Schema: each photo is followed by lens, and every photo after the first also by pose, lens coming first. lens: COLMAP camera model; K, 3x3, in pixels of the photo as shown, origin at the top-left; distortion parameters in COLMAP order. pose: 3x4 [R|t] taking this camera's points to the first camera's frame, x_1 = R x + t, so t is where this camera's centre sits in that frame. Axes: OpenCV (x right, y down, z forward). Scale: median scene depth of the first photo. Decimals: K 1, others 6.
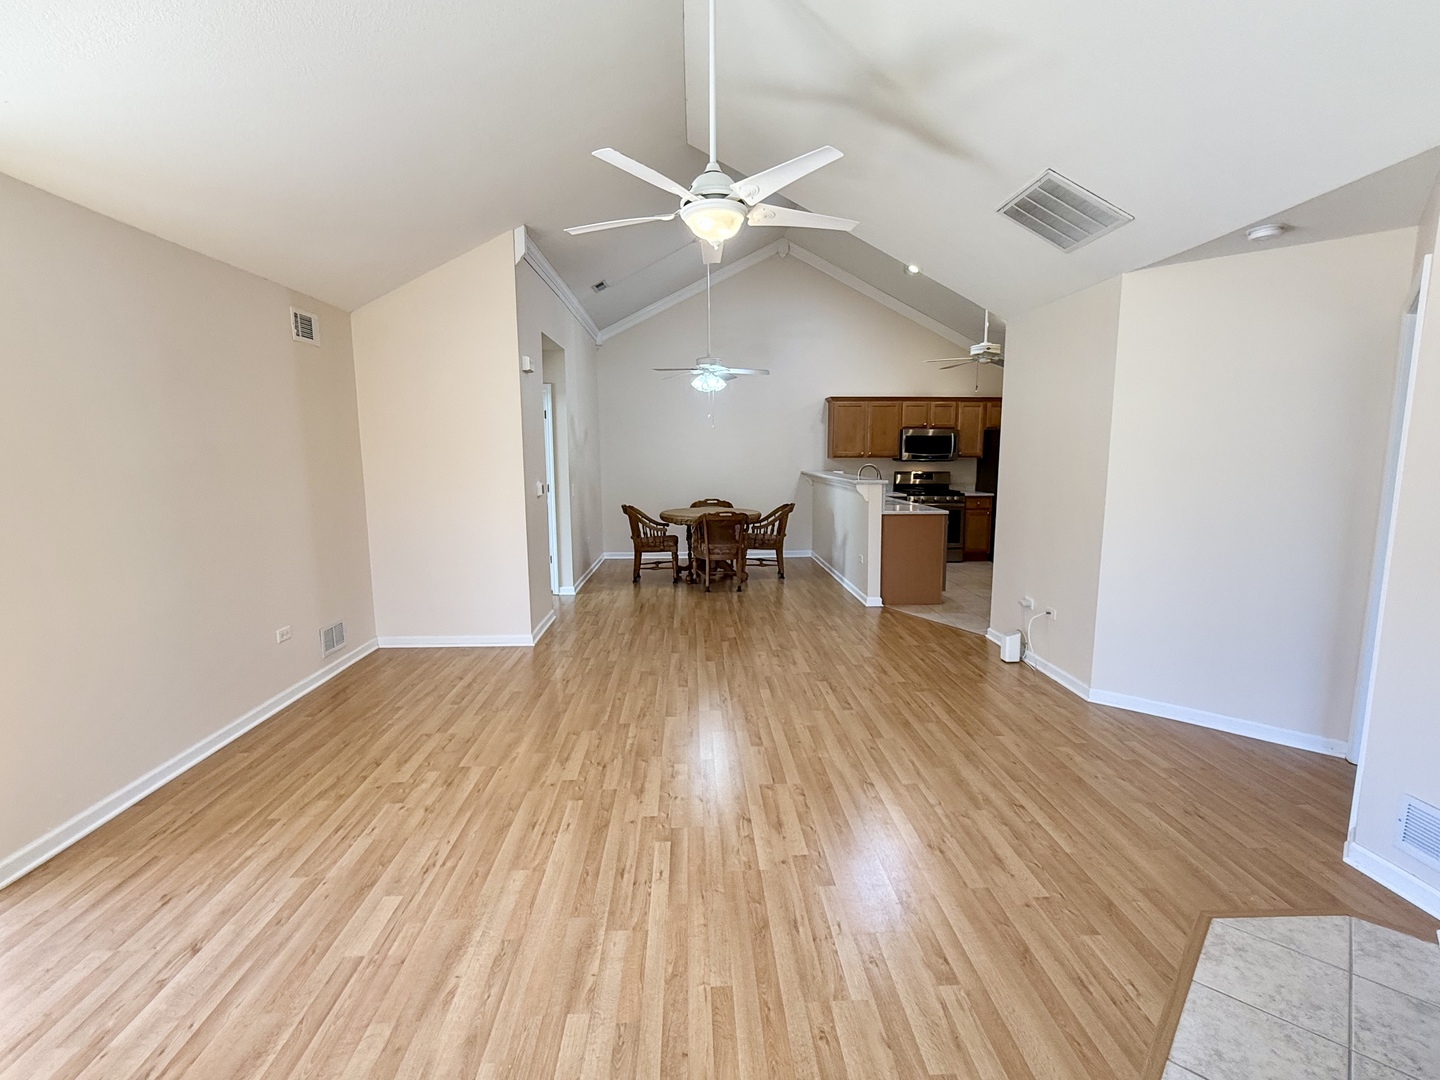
lens RADIAL K [[677.1, 0, 723.6], [0, 677.1, 536.7], [0, 0, 1]] dist [-0.001514, 0.000061]
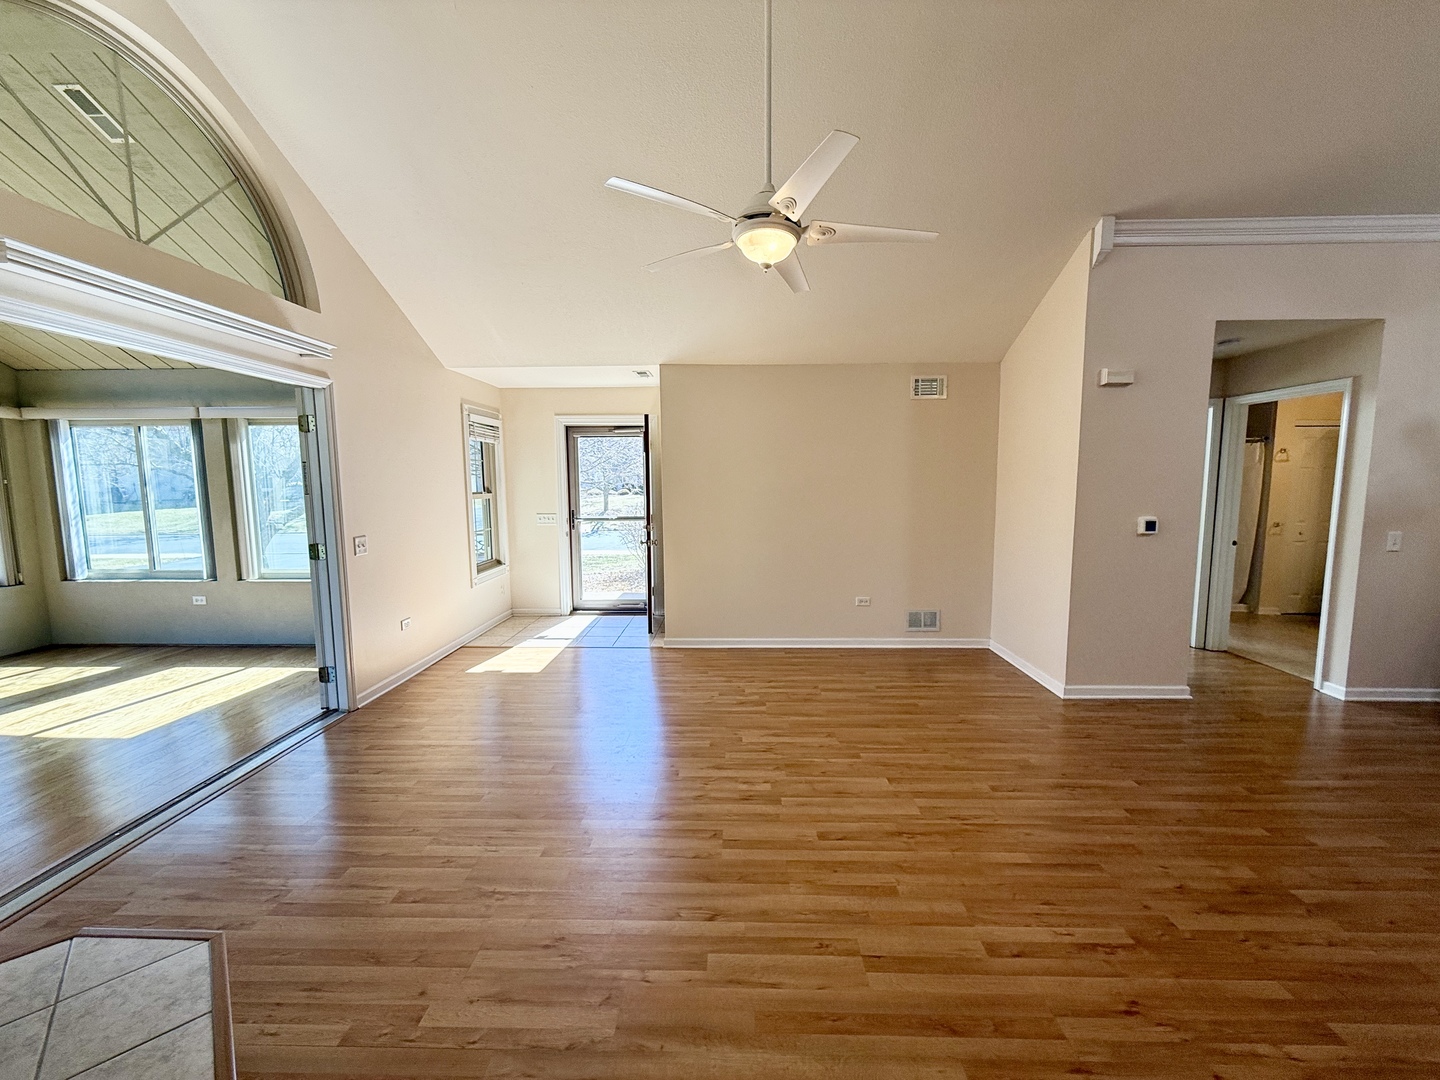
lens RADIAL K [[571.8, 0, 723.9], [0, 571.8, 540.6], [0, 0, 1]] dist [-0.000962, -0.000016]
pose [[-0.074348, 0.107899, -0.991378, 0.537474], [-0.122766, 0.985577, 0.116475, -0.085992], [0.989647, 0.130367, -0.060030, 0.665063]]
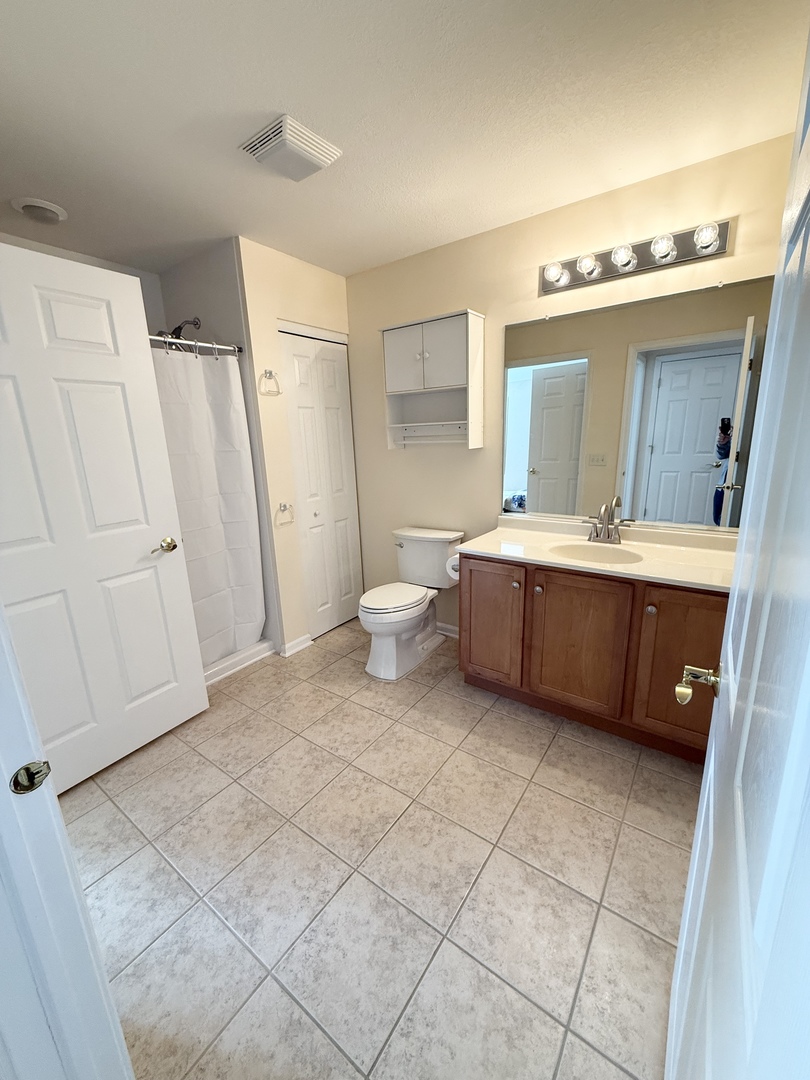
lens RADIAL K [[428.8, 0, 402.6], [0, 428.8, 542.8], [0, 0, 1]] dist [-0.000962, -0.000016]
pose [[0.784517, 0.113671, -0.609600, -0.406806], [-0.042649, 0.990618, 0.129832, -0.162205], [0.618639, -0.075857, 0.782005, 1.507370]]
